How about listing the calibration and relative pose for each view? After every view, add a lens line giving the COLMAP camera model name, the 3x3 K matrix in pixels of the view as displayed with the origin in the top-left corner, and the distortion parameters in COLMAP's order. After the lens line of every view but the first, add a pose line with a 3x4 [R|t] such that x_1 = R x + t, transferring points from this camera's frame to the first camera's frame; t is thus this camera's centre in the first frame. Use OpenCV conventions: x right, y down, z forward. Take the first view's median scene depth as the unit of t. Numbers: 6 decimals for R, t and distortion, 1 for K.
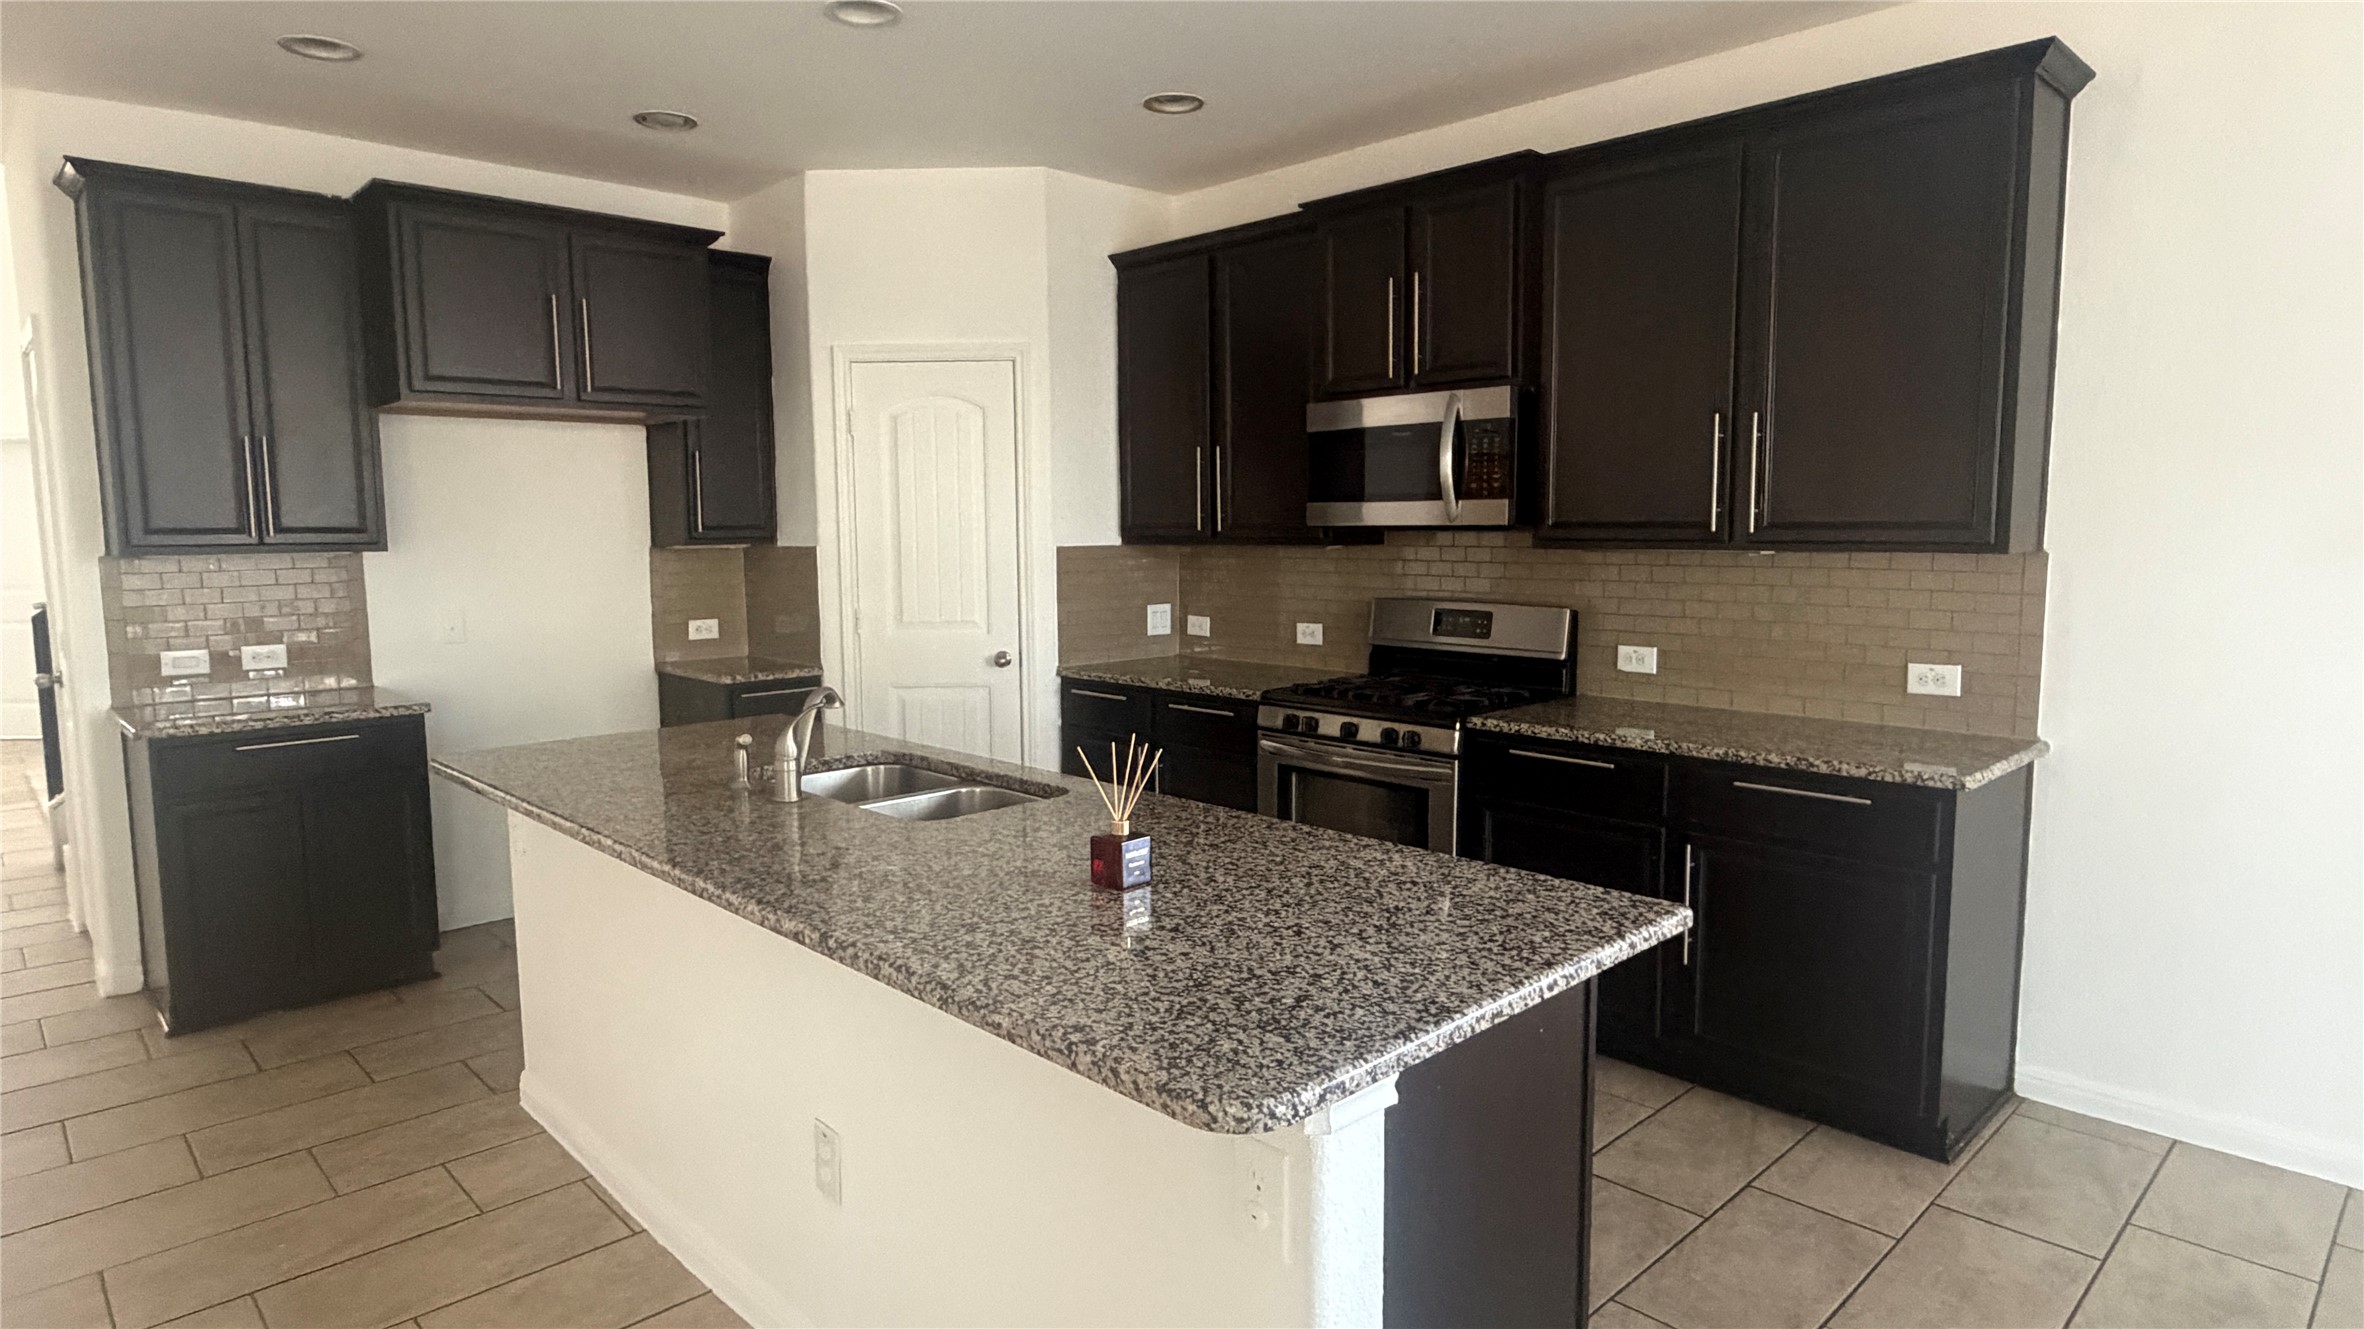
lens RADIAL K [[1303.8, 0, 1185.1], [0, 1303.8, 665.8], [0, 0, 1]] dist [-0.007697, -0.000558]
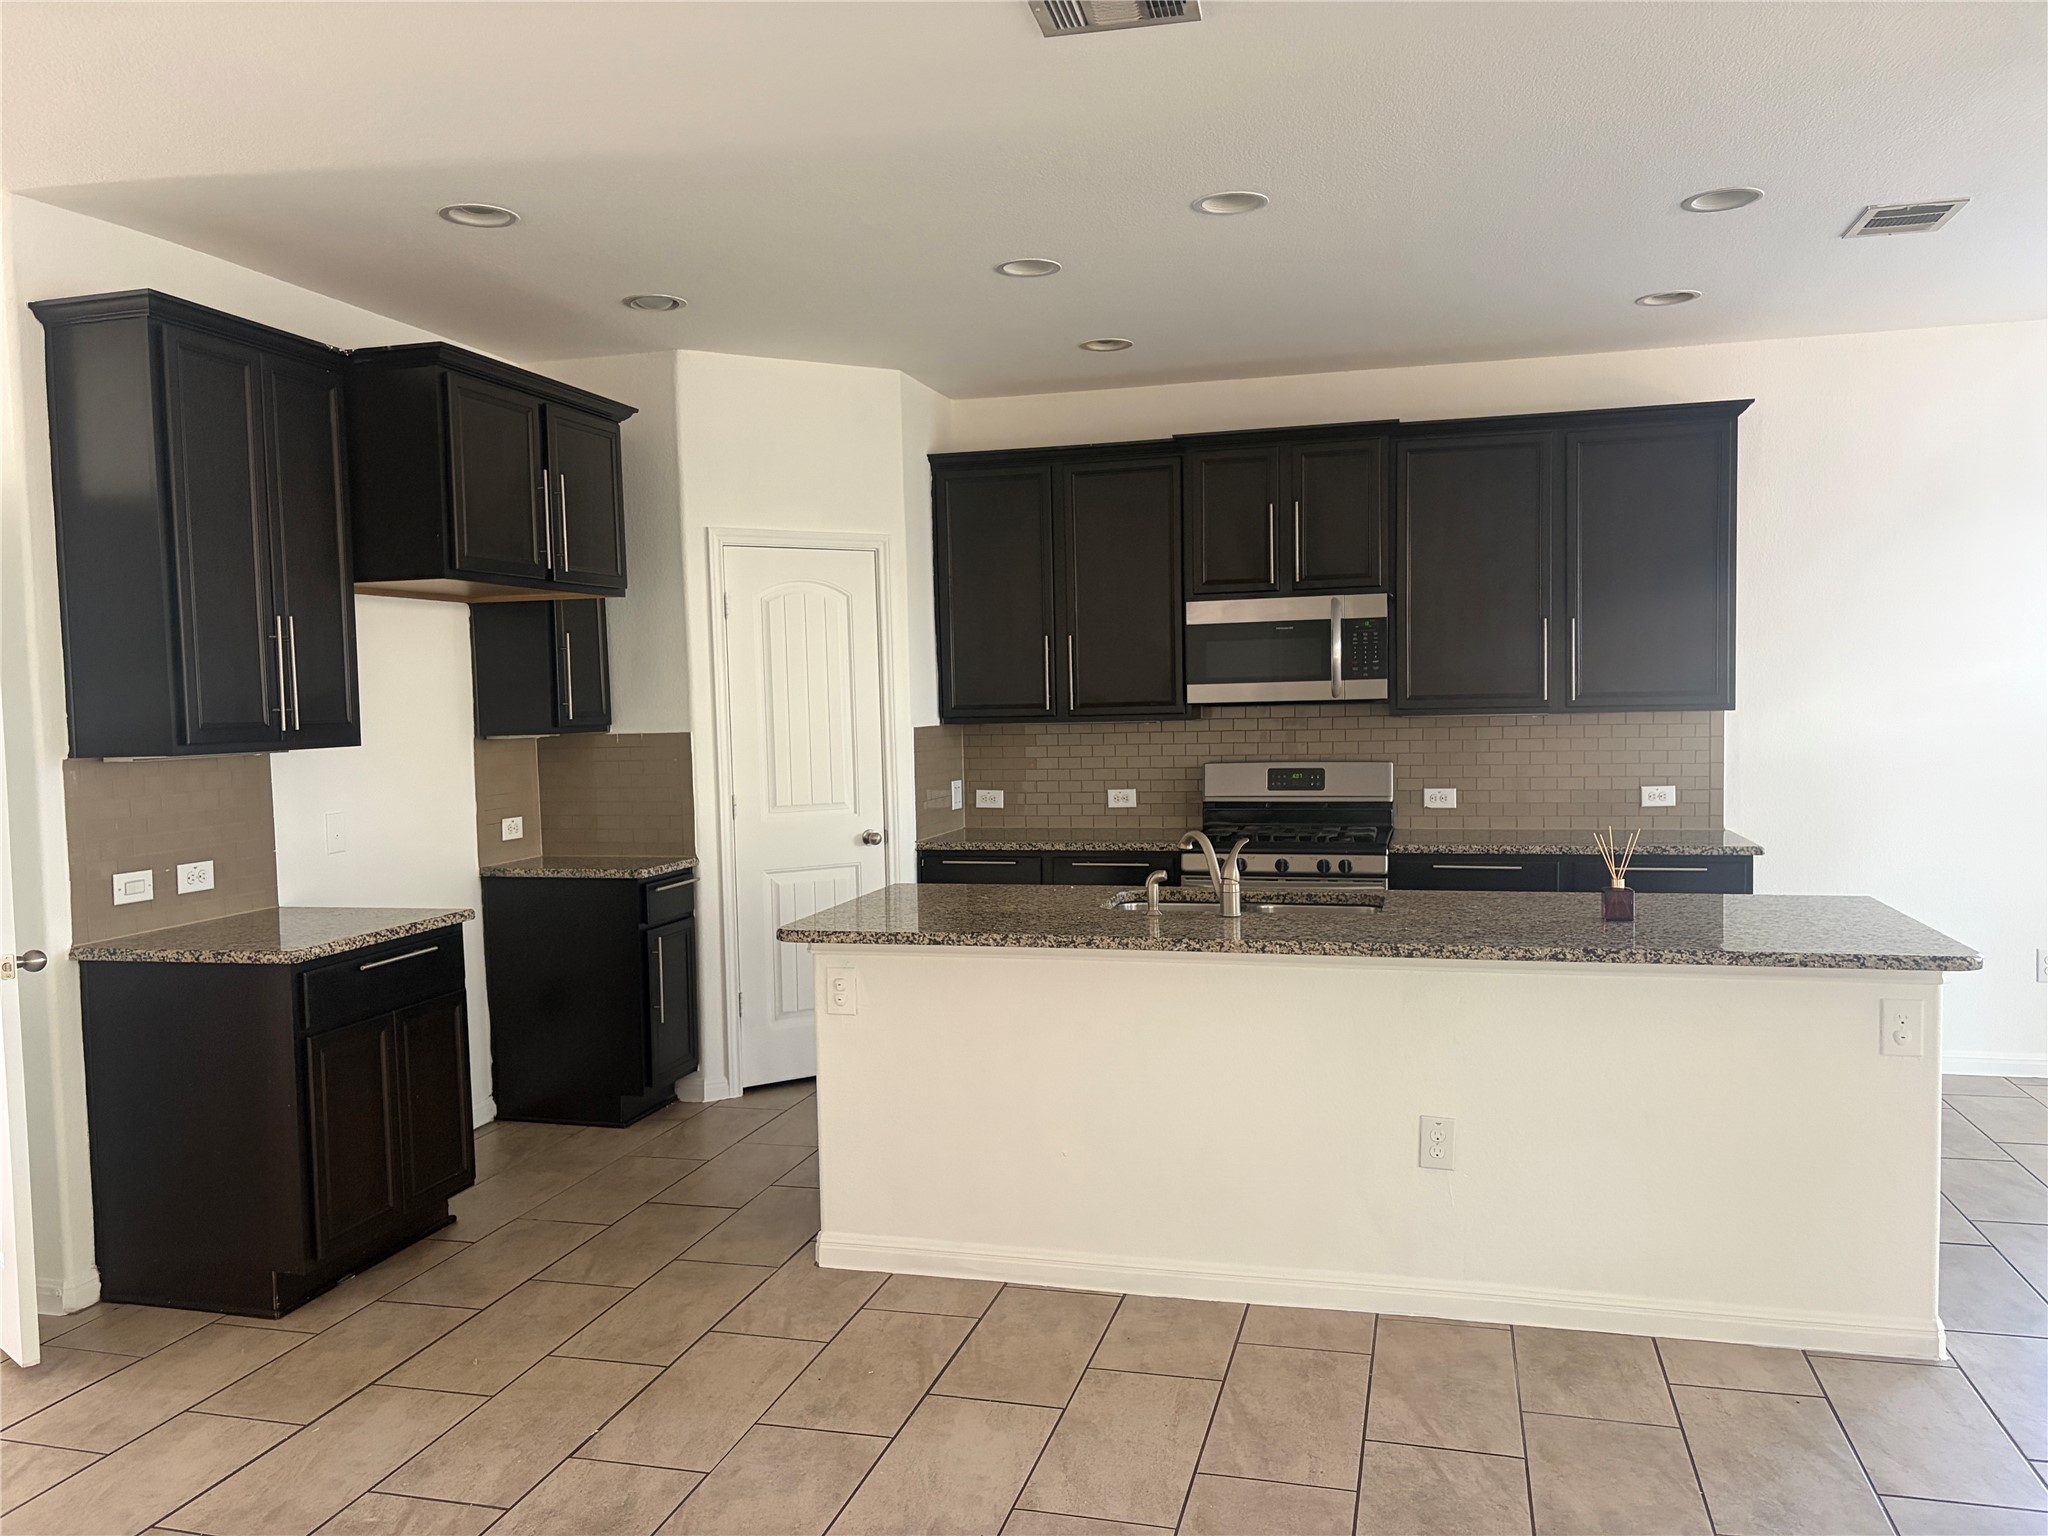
lens RADIAL K [[1544.0, 0, 1028.5], [0, 1544.0, 810.4], [0, 0, 1]] dist [0.036329, -0.004853]
pose [[0.858146, -0.051166, 0.510850, -0.815250], [0.071976, 0.997185, -0.021032, 0.010386], [-0.508335, 0.054818, 0.859413, -0.140599]]
